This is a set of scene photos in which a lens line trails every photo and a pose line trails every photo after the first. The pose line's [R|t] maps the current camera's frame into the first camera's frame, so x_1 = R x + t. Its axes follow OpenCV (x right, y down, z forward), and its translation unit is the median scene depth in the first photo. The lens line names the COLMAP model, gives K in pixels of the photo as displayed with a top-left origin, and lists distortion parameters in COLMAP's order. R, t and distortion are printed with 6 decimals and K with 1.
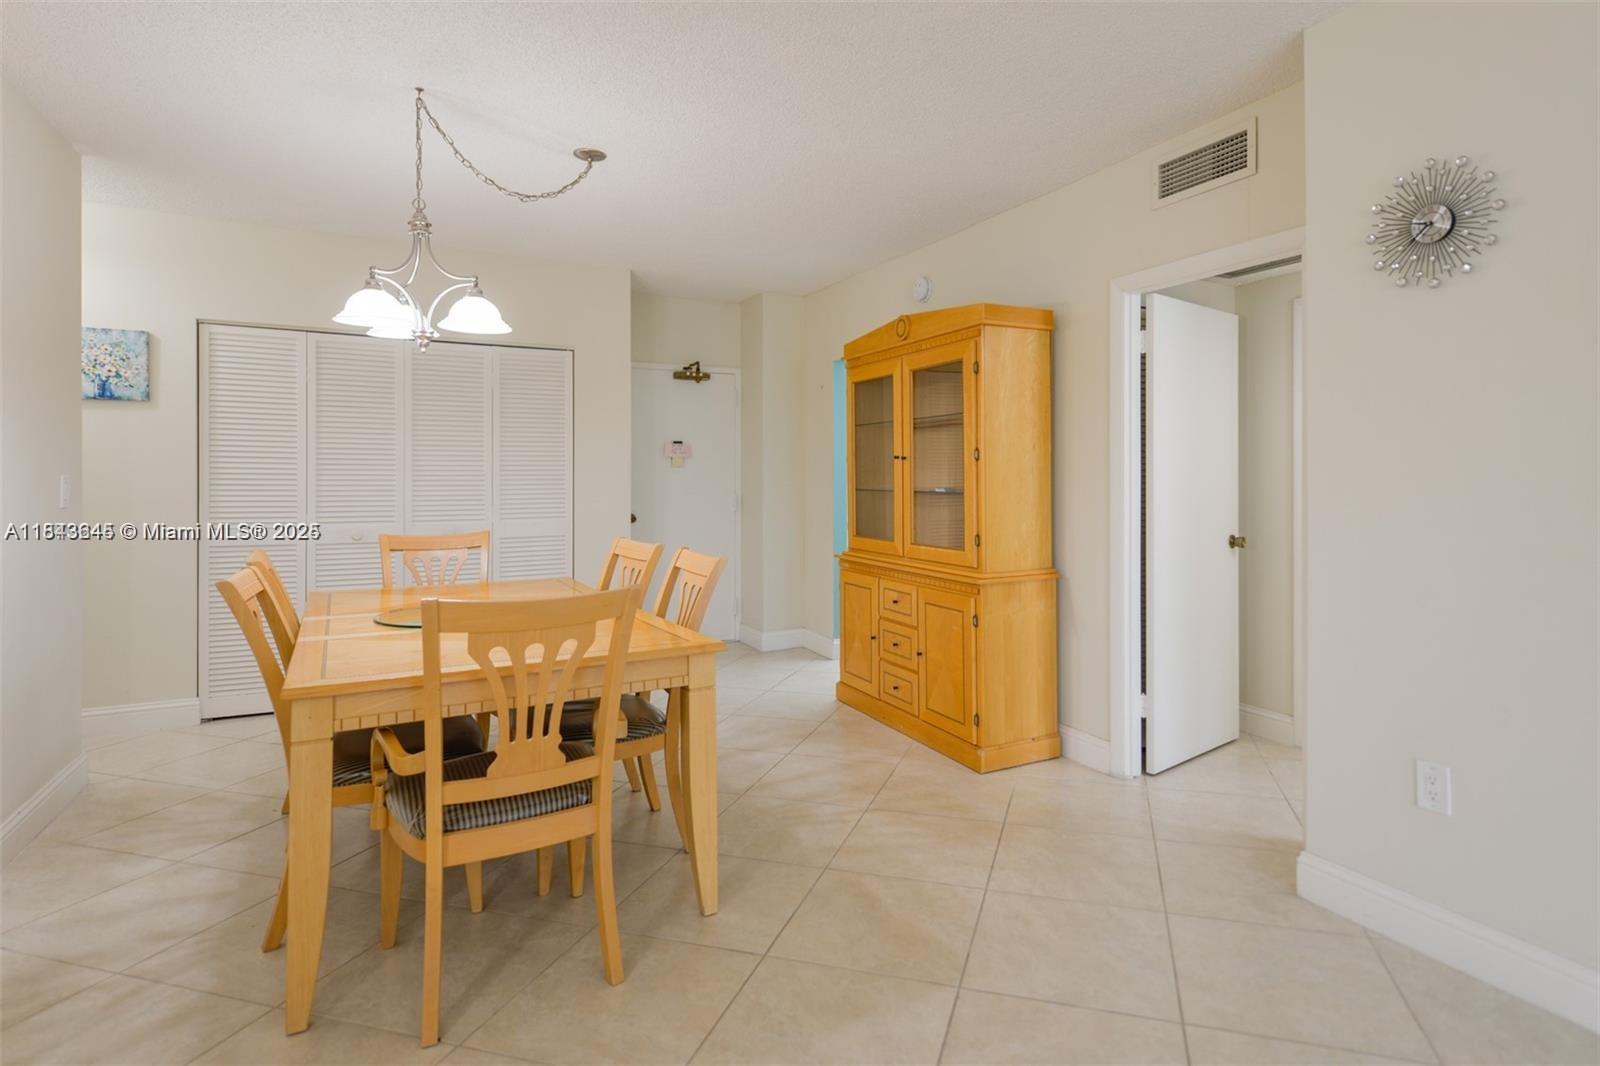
lens RADIAL K [[838.1, 0, 844.7], [0, 838.1, 474.6], [0, 0, 1]] dist [0.004310, -0.000191]
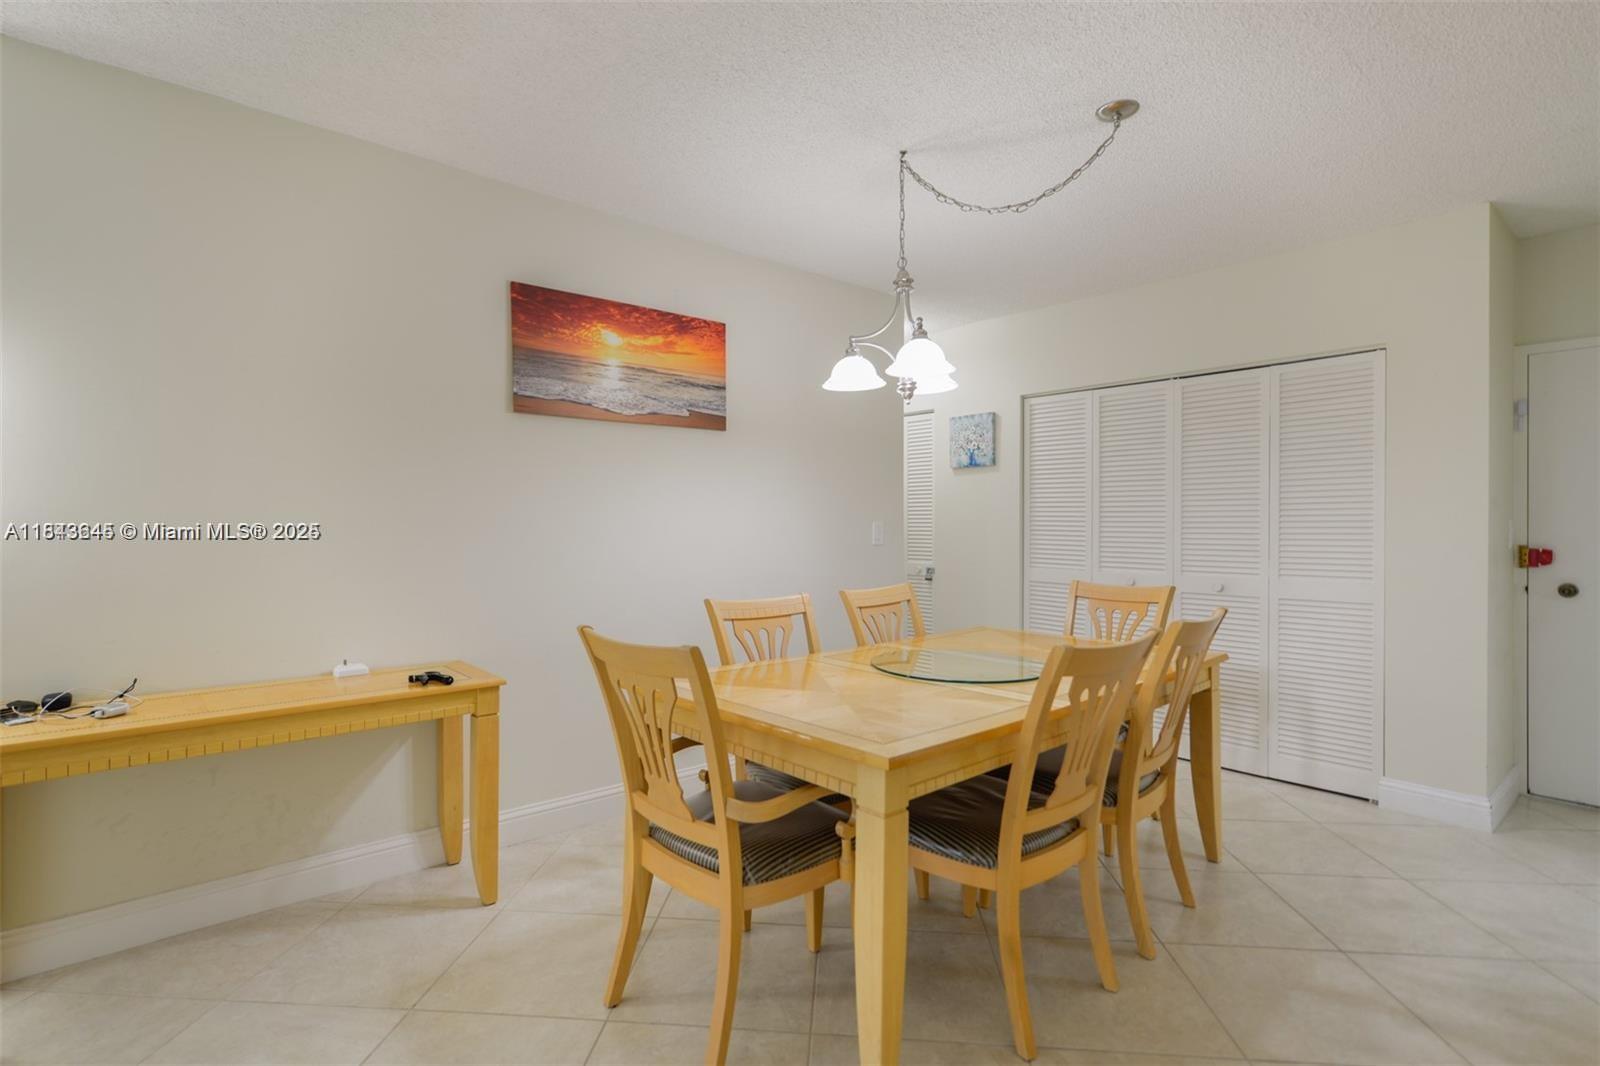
lens RADIAL K [[771.8, 0, 800.6], [0, 771.8, 526.2], [0, 0, 1]] dist [0.008323, -0.000129]
pose [[0.210272, 0.003929, -0.977635, 0.315655], [0.001899, 0.999988, 0.004427, 0.000720], [0.977641, -0.002788, 0.210262, 0.522186]]
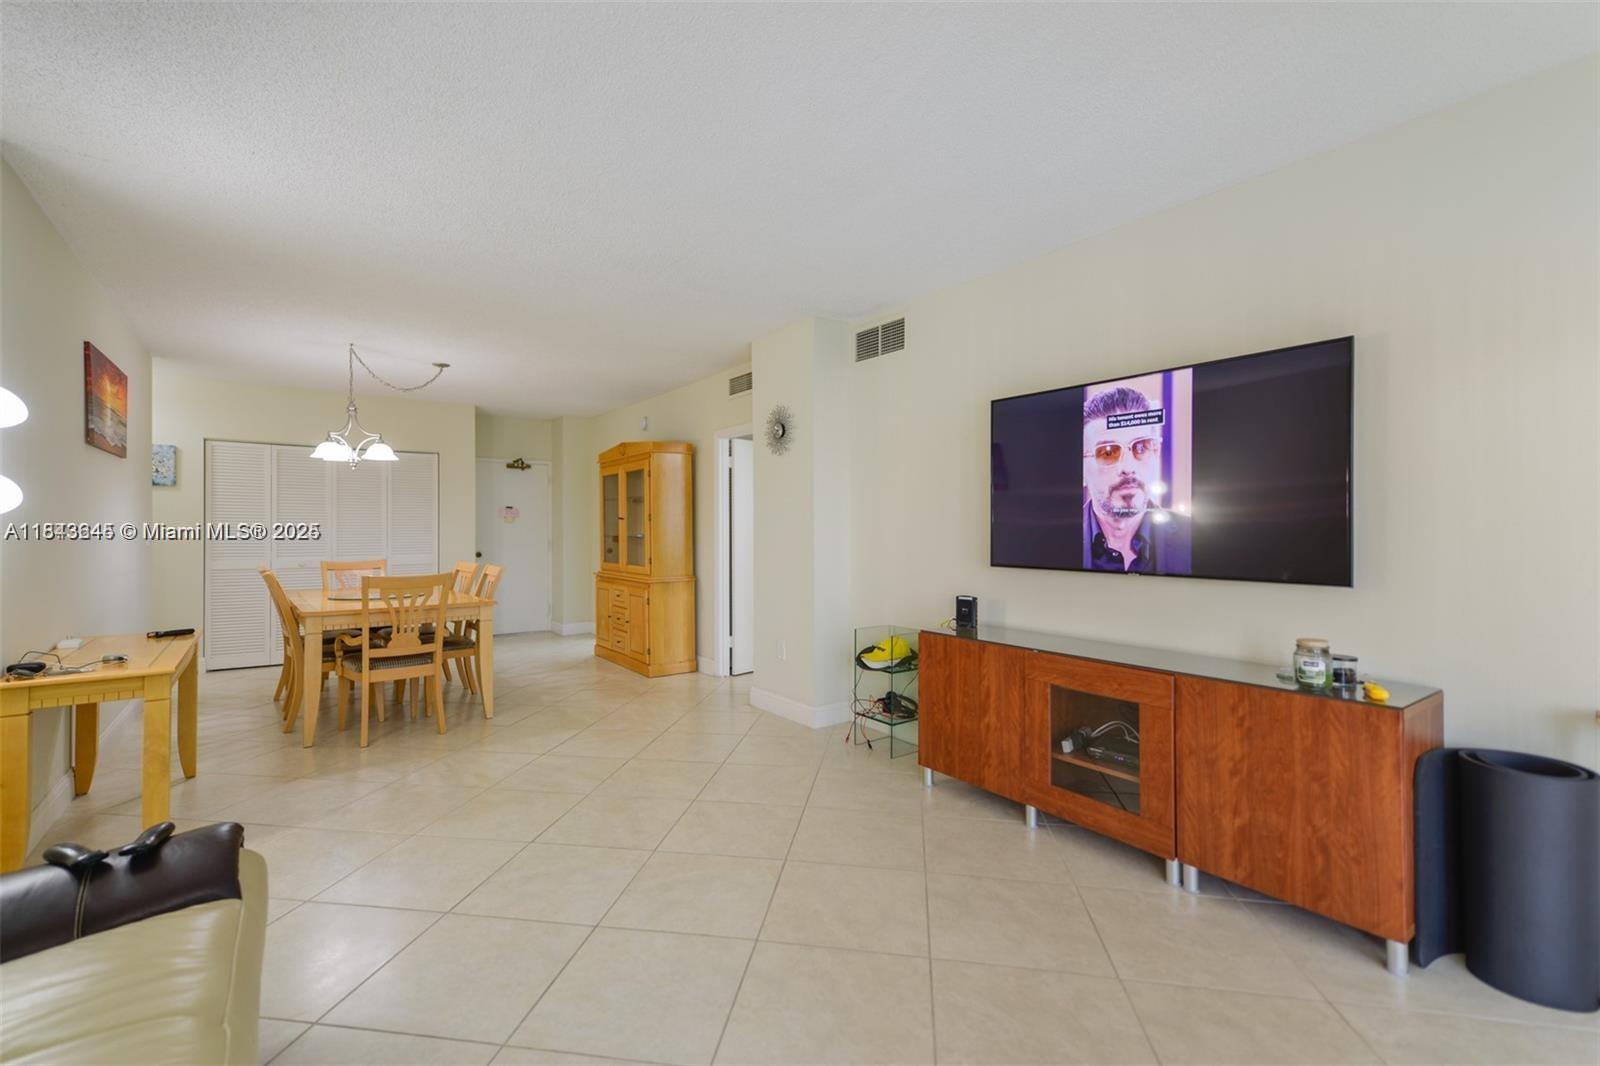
lens RADIAL K [[699.6, 0, 790.6], [0, 699.6, 523.8], [0, 0, 1]] dist [-0.001144, 0.001101]
pose [[0.991474, -0.001223, 0.130297, 0.270134], [0.001731, 0.999991, -0.003781, -0.002278], [-0.130291, 0.003974, 0.991468, -0.670848]]
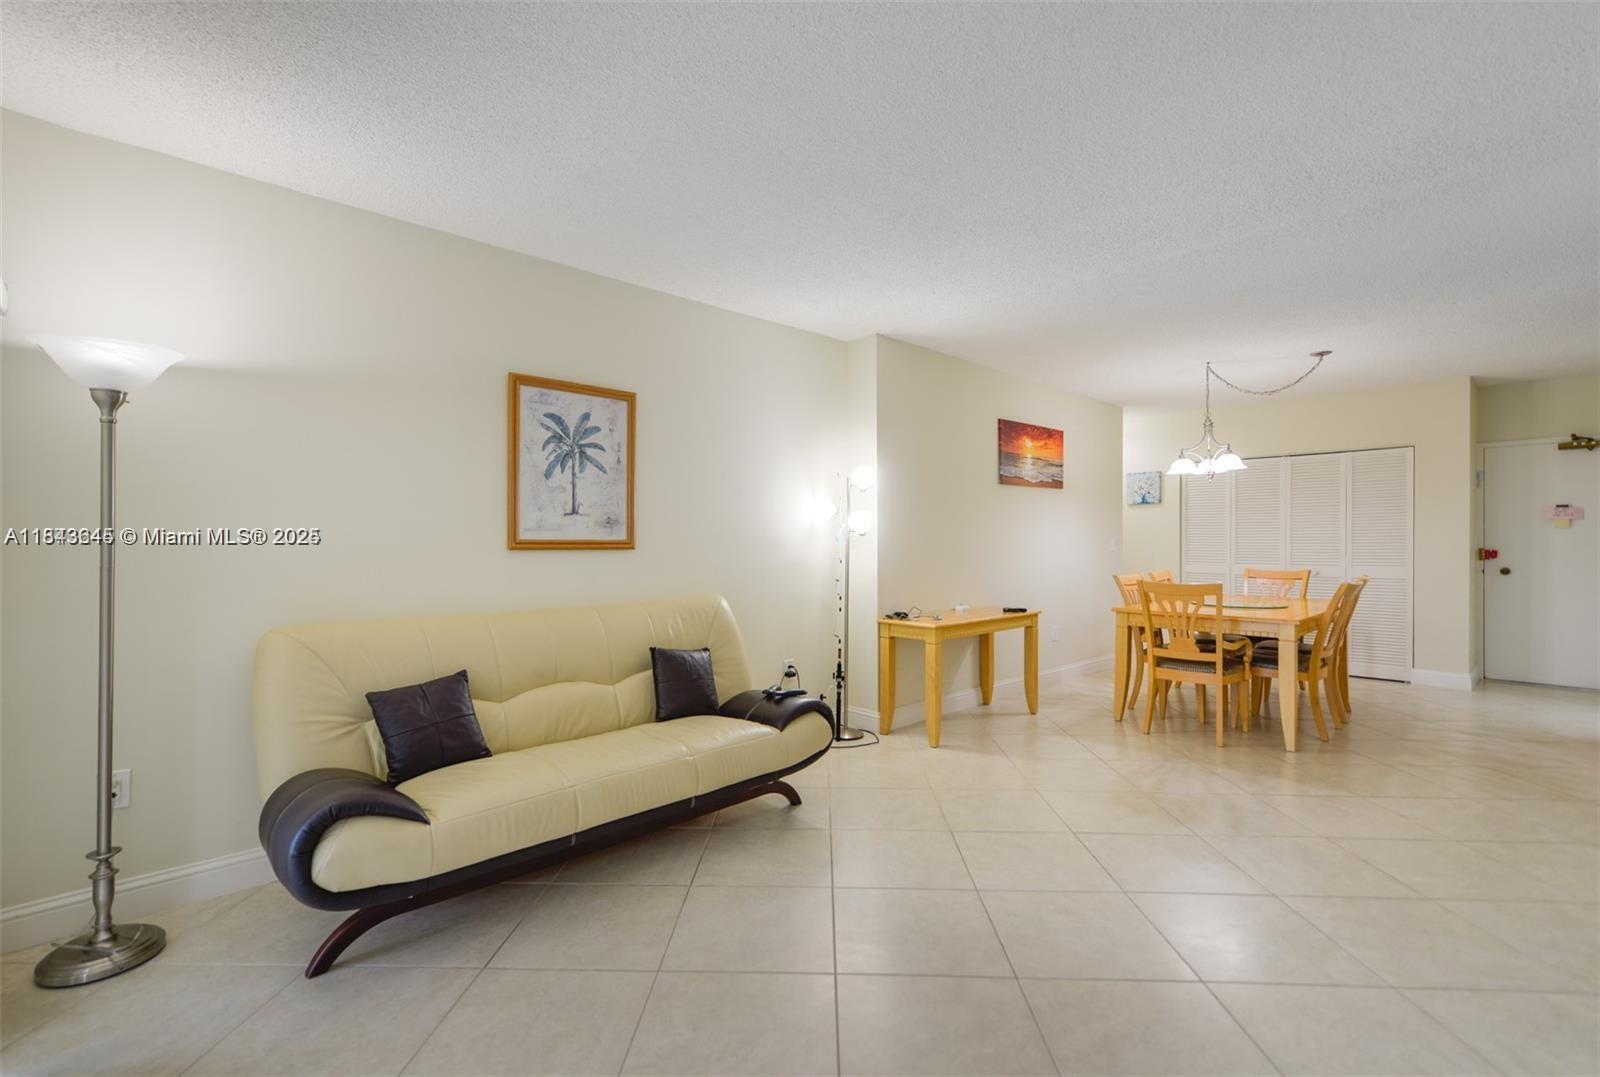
lens RADIAL K [[699.6, 0, 795.0], [0, 699.6, 543.9], [0, 0, 1]] dist [-0.001144, 0.001101]
pose [[0.233421, 0.004296, -0.972366, 0.797210], [0.007410, 0.999953, 0.006197, -0.001819], [0.972348, -0.008652, 0.233378, -0.377862]]
